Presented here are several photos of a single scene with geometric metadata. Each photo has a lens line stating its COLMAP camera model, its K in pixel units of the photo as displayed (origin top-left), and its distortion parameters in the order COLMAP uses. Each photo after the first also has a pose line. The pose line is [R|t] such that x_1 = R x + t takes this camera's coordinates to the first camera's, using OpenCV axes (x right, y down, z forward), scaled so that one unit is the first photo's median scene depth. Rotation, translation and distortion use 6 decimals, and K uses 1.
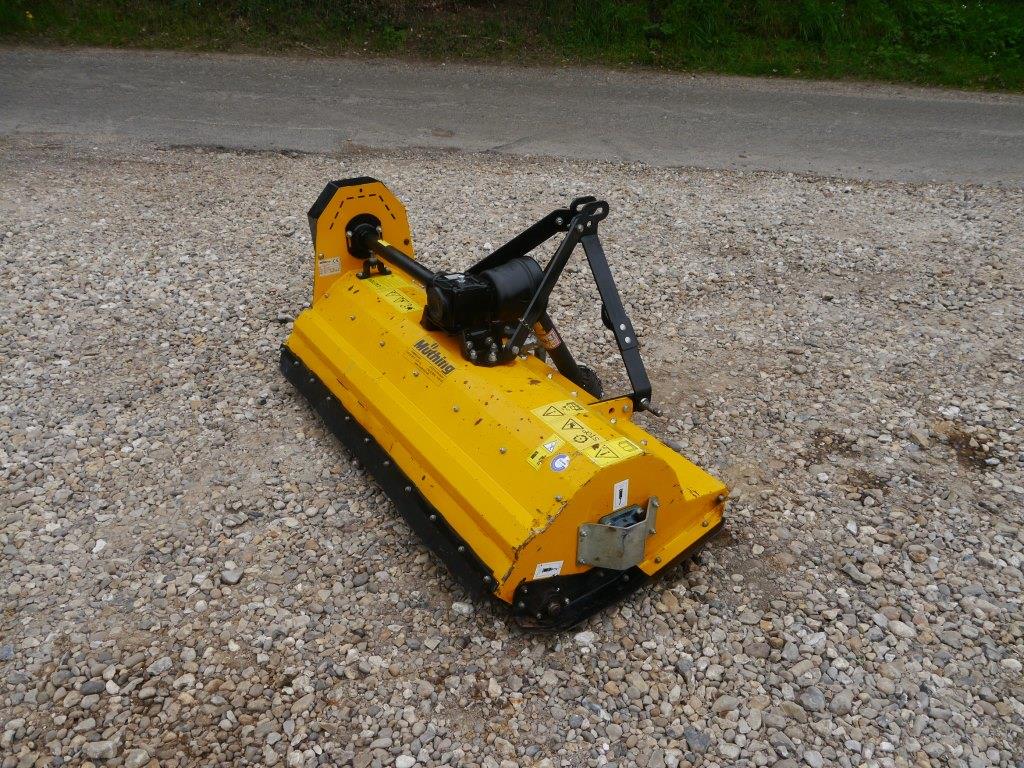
lens RADIAL K [[846.5, 0, 512.4], [0, 846.5, 388.3], [0, 0, 1]] dist [-0.036795, 0.016497]
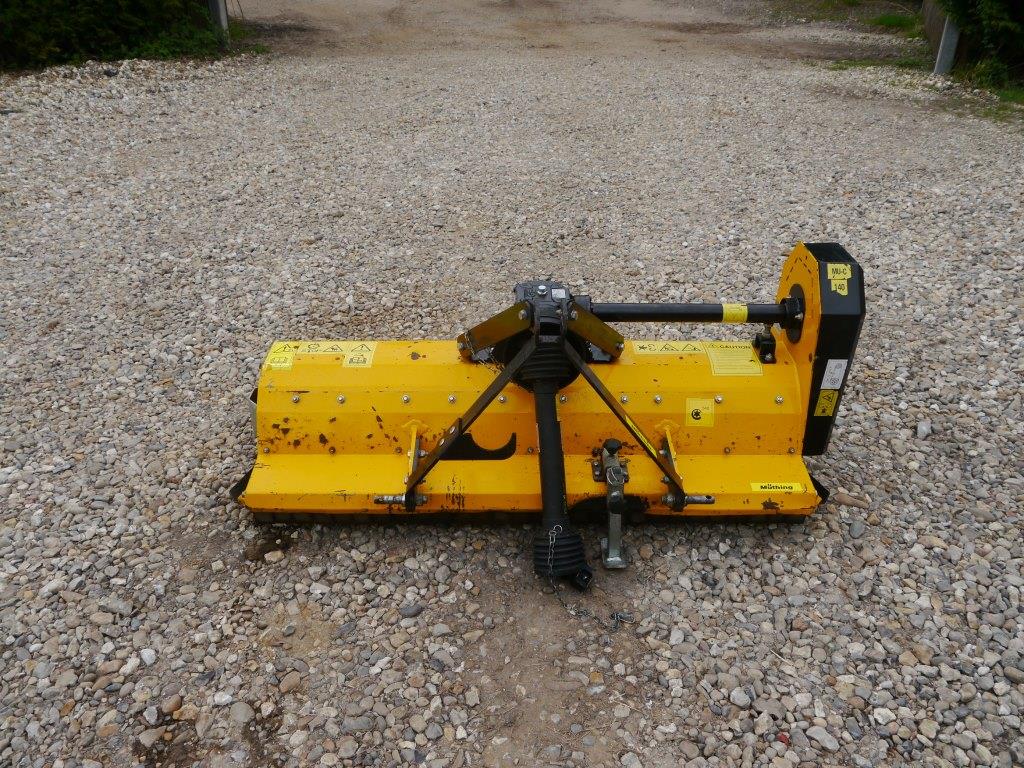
lens RADIAL K [[846.5, 0, 511.5], [0, 846.5, 387.3], [0, 0, 1]] dist [-0.036795, 0.016497]
pose [[-0.530477, 0.419138, -0.736830, 0.673095], [-0.409665, 0.634215, 0.655703, -0.643184], [0.742138, 0.649688, -0.164730, 1.167407]]
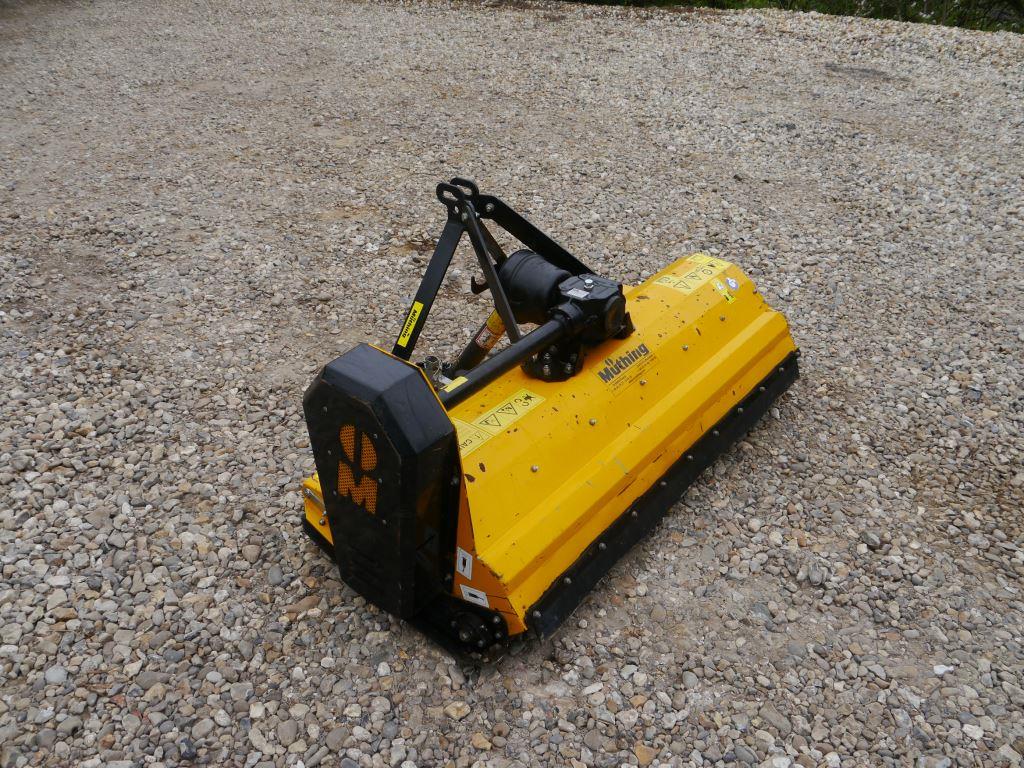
lens RADIAL K [[846.5, 0, 515.0], [0, 846.5, 386.6], [0, 0, 1]] dist [-0.036795, 0.016497]
pose [[-0.331404, -0.530950, 0.779912, -0.774538], [0.431283, 0.649956, 0.625741, -0.639378], [-0.839146, 0.543736, 0.013592, 1.084002]]
